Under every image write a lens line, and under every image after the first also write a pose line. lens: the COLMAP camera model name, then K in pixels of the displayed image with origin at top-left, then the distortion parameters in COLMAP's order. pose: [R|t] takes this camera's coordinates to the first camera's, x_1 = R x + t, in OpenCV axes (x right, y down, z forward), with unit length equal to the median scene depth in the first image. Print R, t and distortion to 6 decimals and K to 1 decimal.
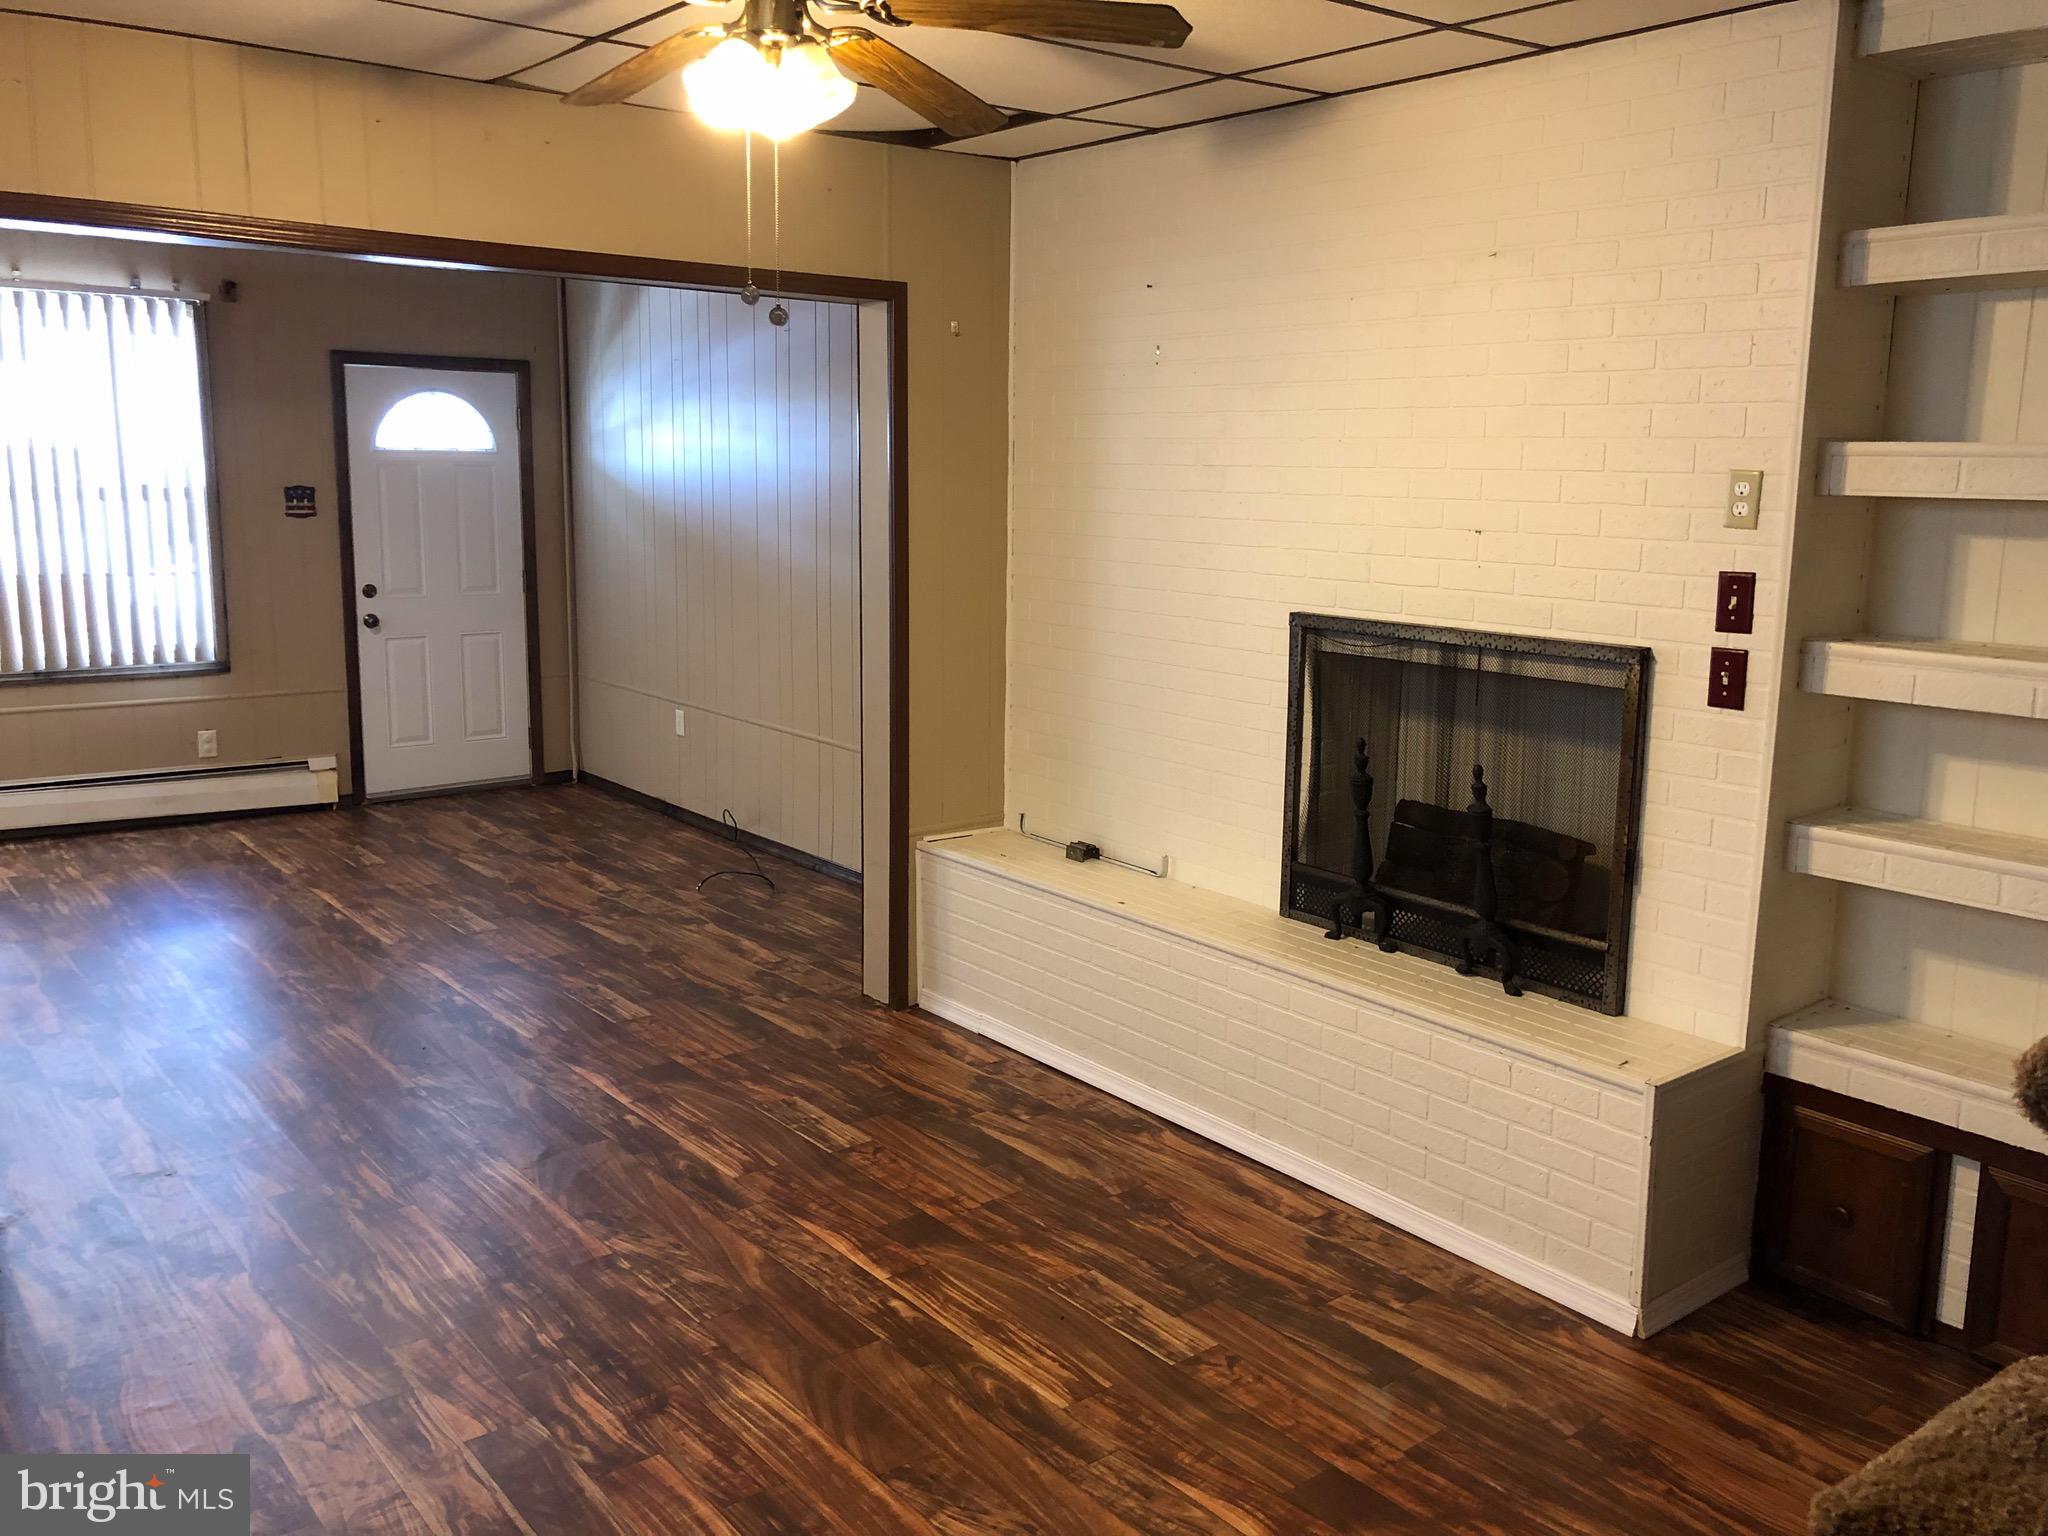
lens RADIAL K [[1694.0, 0, 1024.7], [0, 1694.0, 727.1], [0, 0, 1]] dist [0.014584, 0.012900]
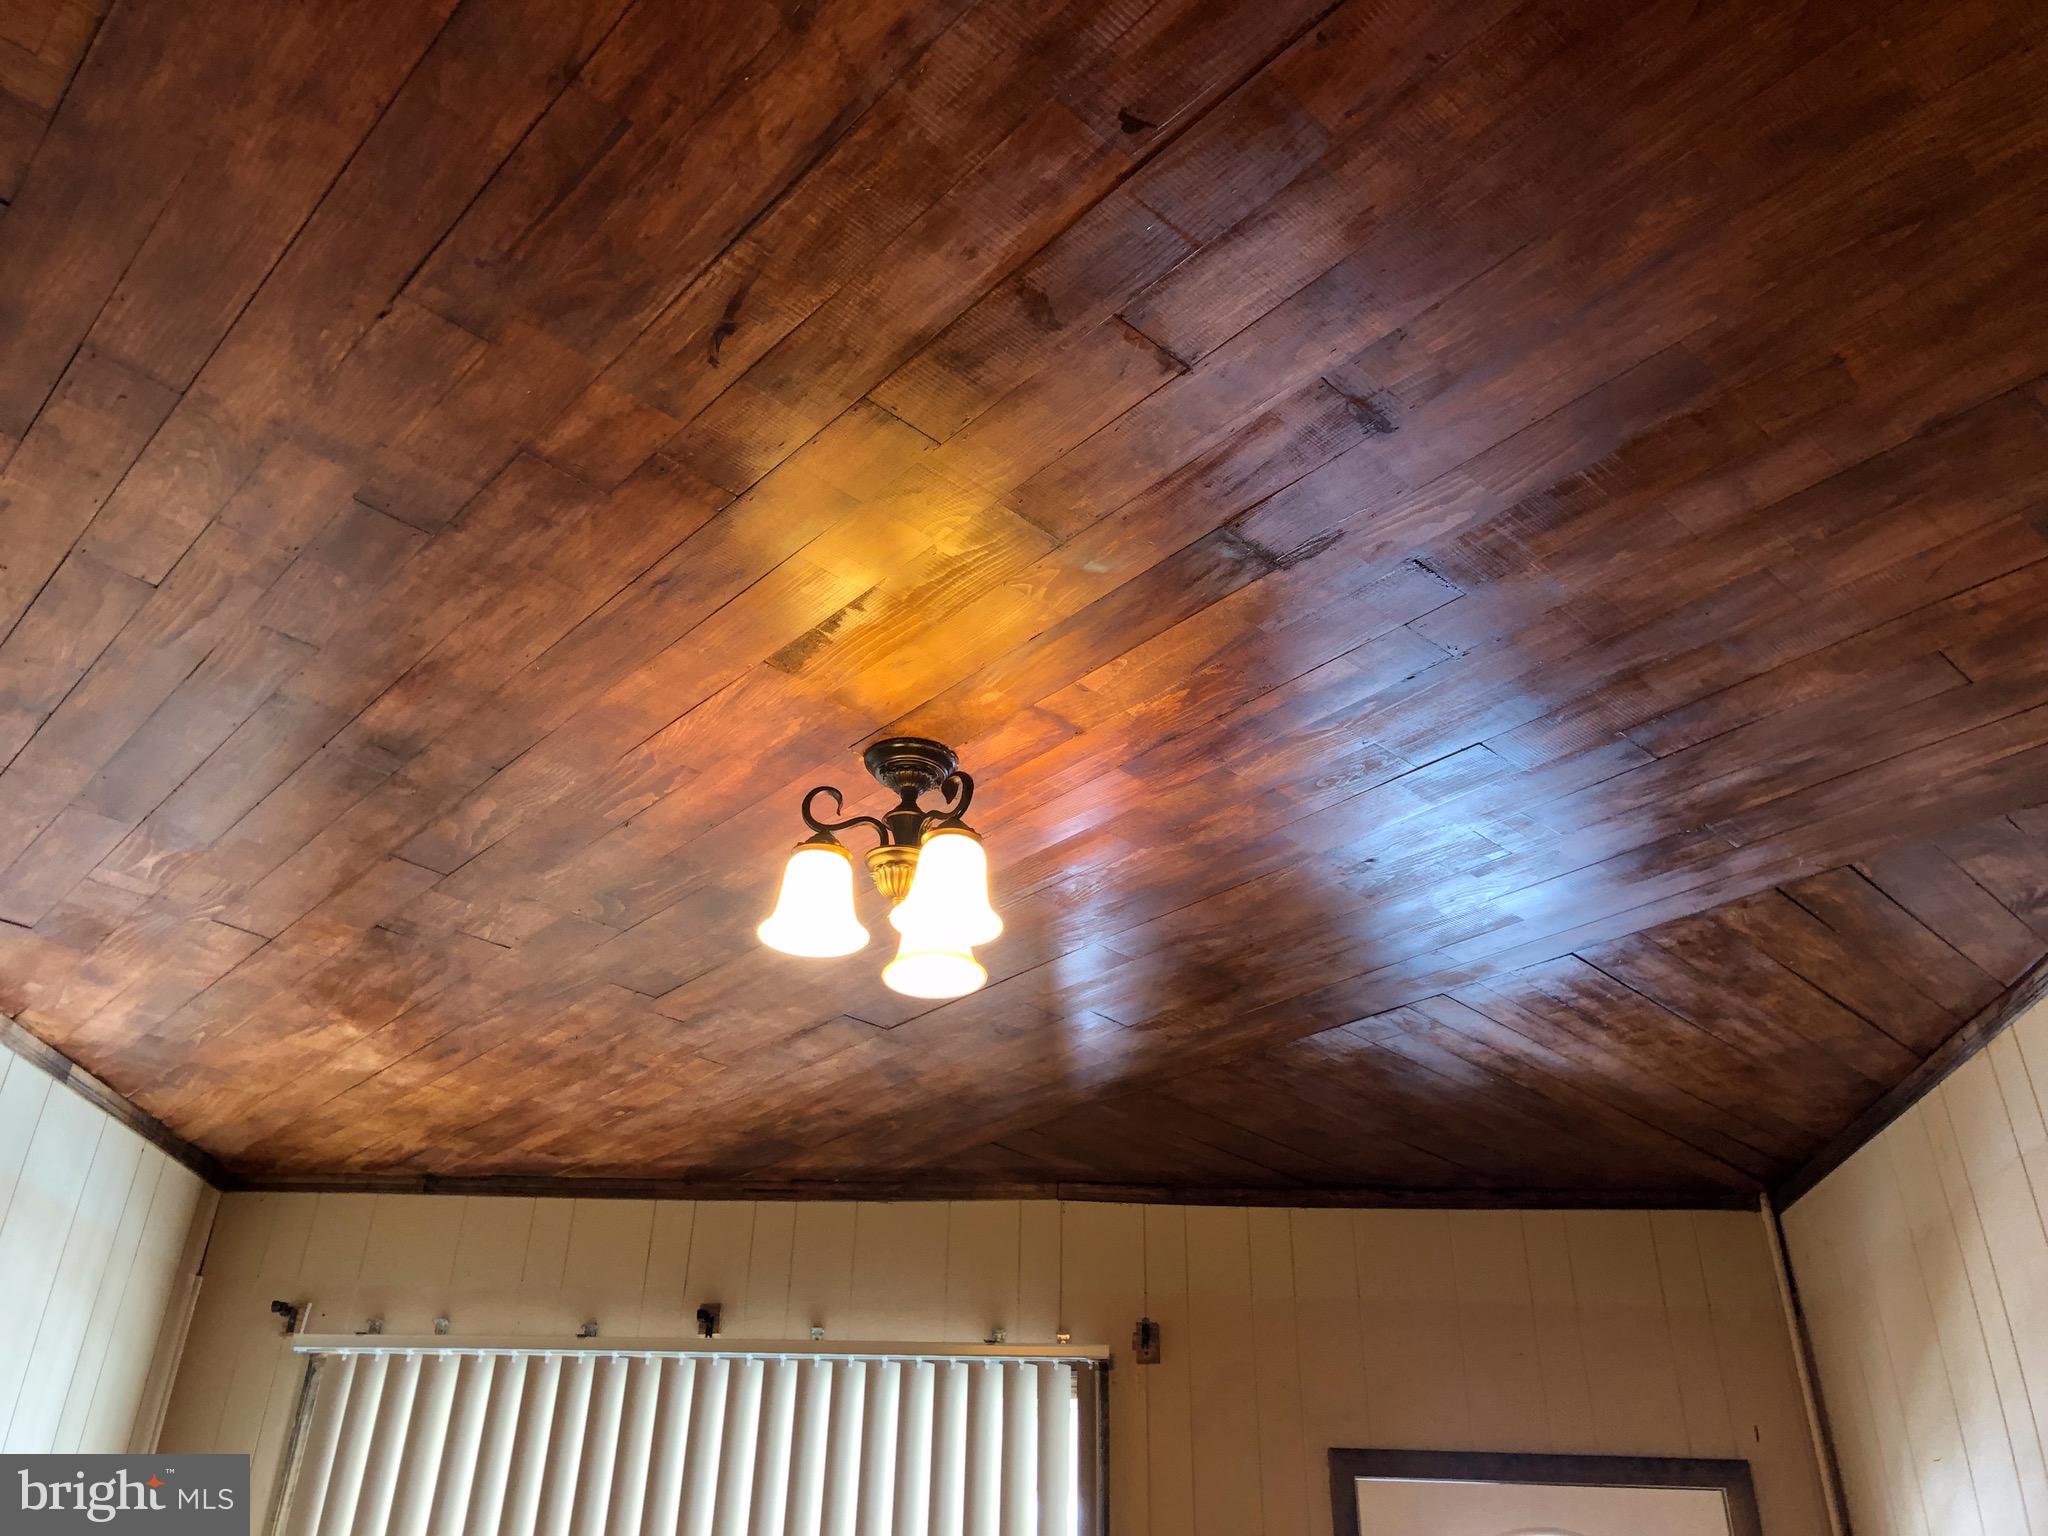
lens RADIAL K [[1669.5, 0, 1024.0], [0, 1669.5, 768.0], [0, 0, 1]] dist [0.016849, 0.005511]
pose [[0.754350, -0.339826, -0.561671, -0.272903], [-0.117799, 0.771631, -0.625067, -0.119033], [0.645817, 0.537683, 0.542049, 1.197823]]
